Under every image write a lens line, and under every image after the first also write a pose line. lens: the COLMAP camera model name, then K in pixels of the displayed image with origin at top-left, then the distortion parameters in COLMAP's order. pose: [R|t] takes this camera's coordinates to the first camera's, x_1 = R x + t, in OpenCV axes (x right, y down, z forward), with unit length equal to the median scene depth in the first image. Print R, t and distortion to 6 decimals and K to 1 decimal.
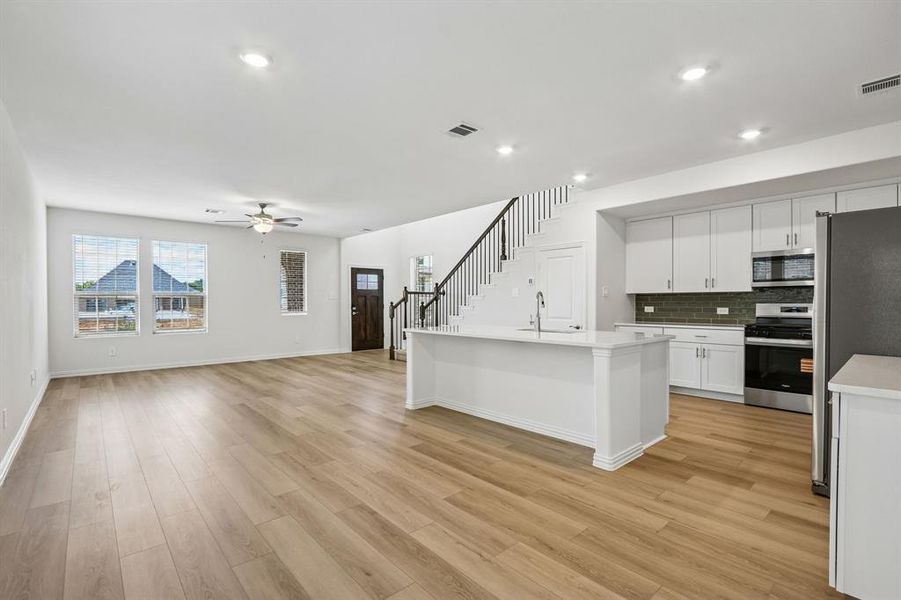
lens RADIAL K [[415.8, 0, 453.5], [0, 415.8, 305.6], [0, 0, 1]] dist [-0.014297, 0.001166]
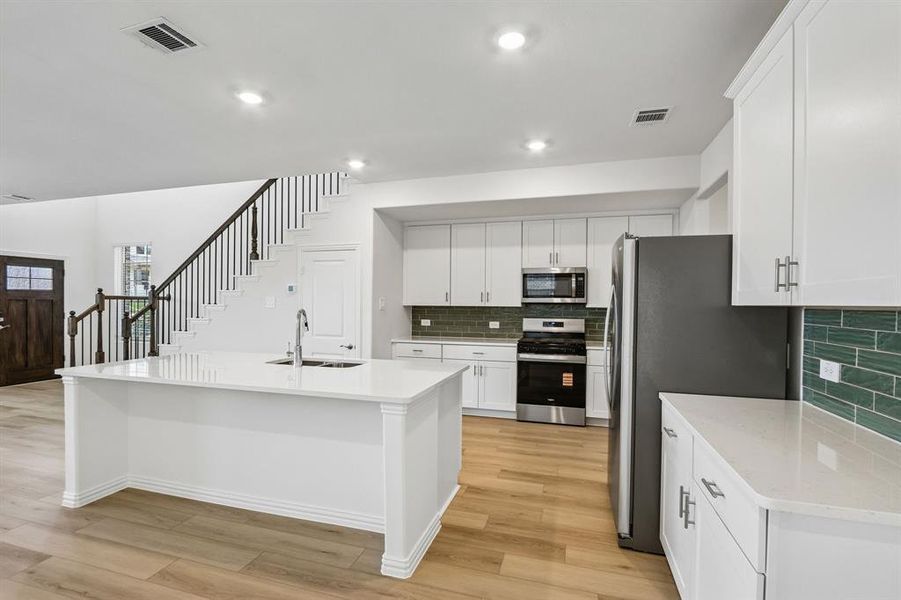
lens RADIAL K [[415.1, 0, 453.8], [0, 415.1, 305.6], [0, 0, 1]] dist [-0.015167, 0.001574]
pose [[0.852263, 0.006095, 0.523078, 0.038928], [-0.005410, 0.999981, -0.002837, -0.026601], [-0.523085, -0.000412, 0.852280, 0.173492]]
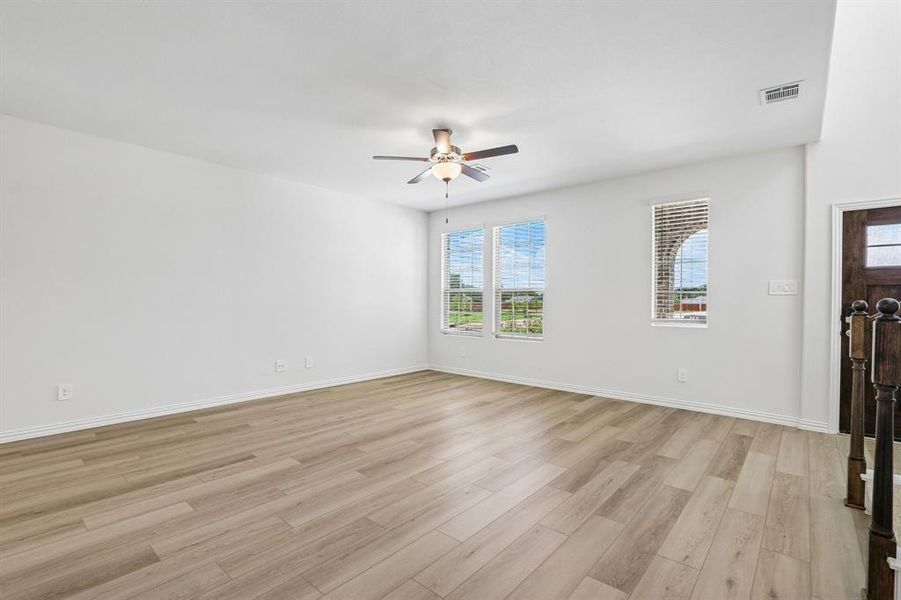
lens RADIAL K [[415.8, 0, 453.5], [0, 415.8, 305.6], [0, 0, 1]] dist [-0.014297, 0.001166]
pose [[0.132326, 0.015456, -0.991086, 0.126302], [-0.016485, 0.999774, 0.013390, -0.008009], [0.991069, 0.014566, 0.132551, 0.963899]]
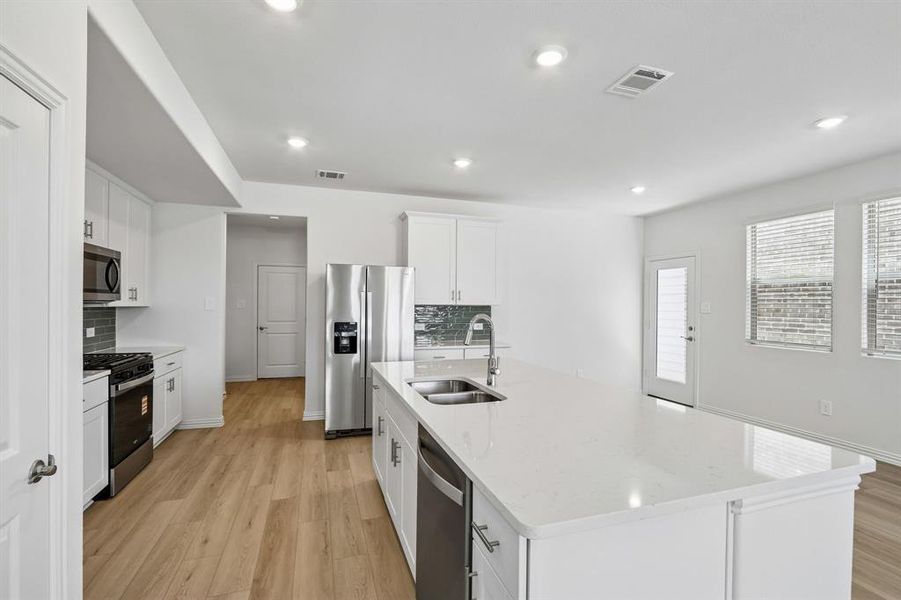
lens RADIAL K [[415.1, 0, 453.8], [0, 415.1, 305.6], [0, 0, 1]] dist [-0.015167, 0.001574]
pose [[-0.917933, -0.003831, 0.396716, 0.015595], [-0.000793, 0.999969, 0.007823, -0.033130], [-0.396734, 0.006866, -0.917908, 1.026051]]
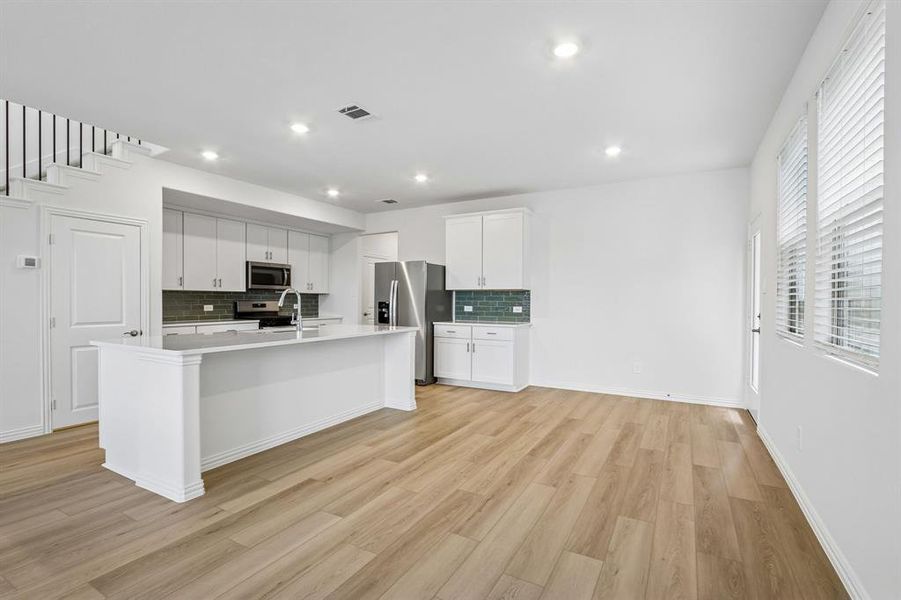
lens RADIAL K [[415.1, 0, 453.8], [0, 415.1, 305.6], [0, 0, 1]] dist [-0.015167, 0.001574]
pose [[-0.324200, -0.010700, 0.945928, -0.541116], [0.004662, 0.999906, 0.012908, -0.004157], [-0.945977, 0.008594, -0.324119, 0.645036]]
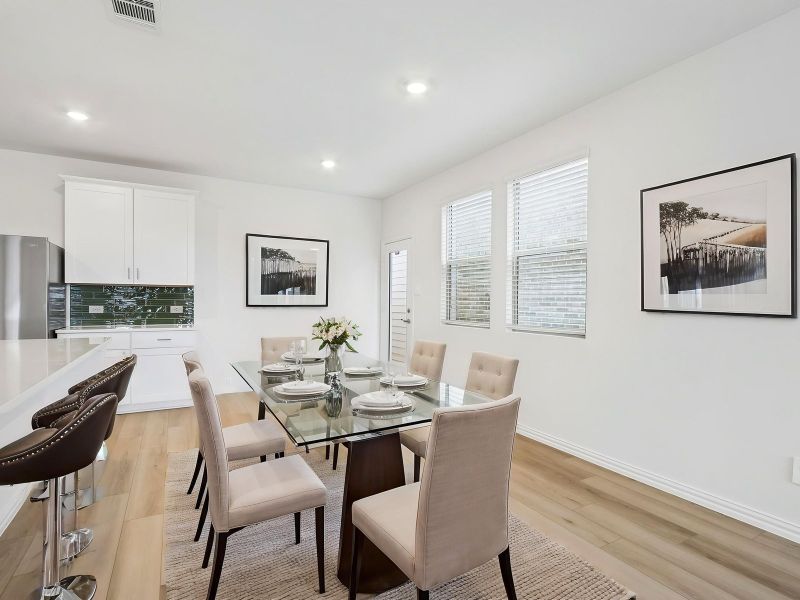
lens RADIAL K [[412.5, 0, 400.0], [0, 412.5, 300.0], [0, 0, 1]] dist [-0.037485, -0.000384]
pose [[-0.974847, -0.003591, 0.222845, -0.280781], [-0.003037, 0.999991, 0.002829, -0.003260], [-0.222854, 0.002081, -0.974850, 0.869696]]
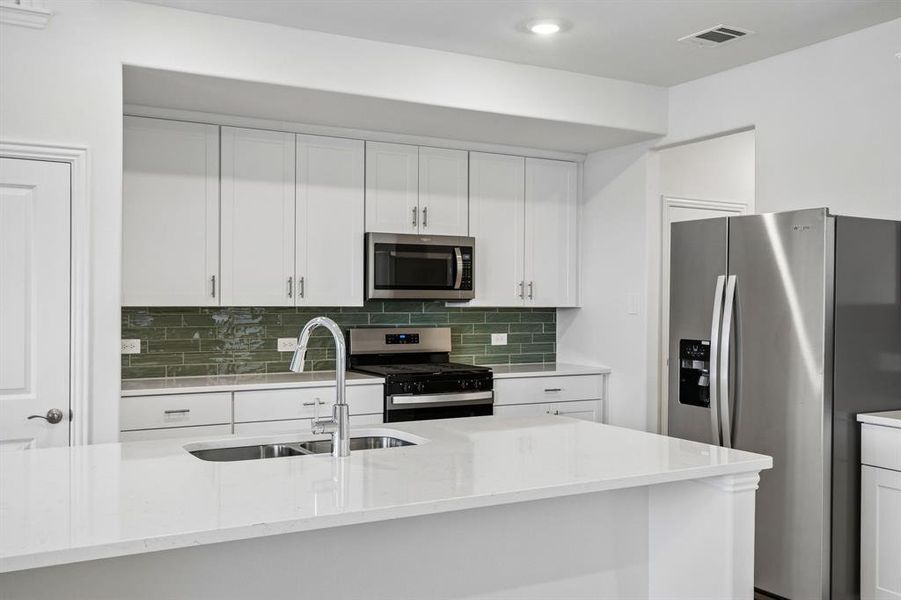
lens RADIAL K [[867.2, 0, 450.5], [0, 867.2, 300.0], [0, 0, 1]] dist [0.012557, 0.010919]
pose [[0.215148, 0.004430, 0.976571, -0.258951], [0.003155, 0.999981, -0.005231, -0.029318], [-0.976576, 0.004206, 0.215130, 0.523875]]
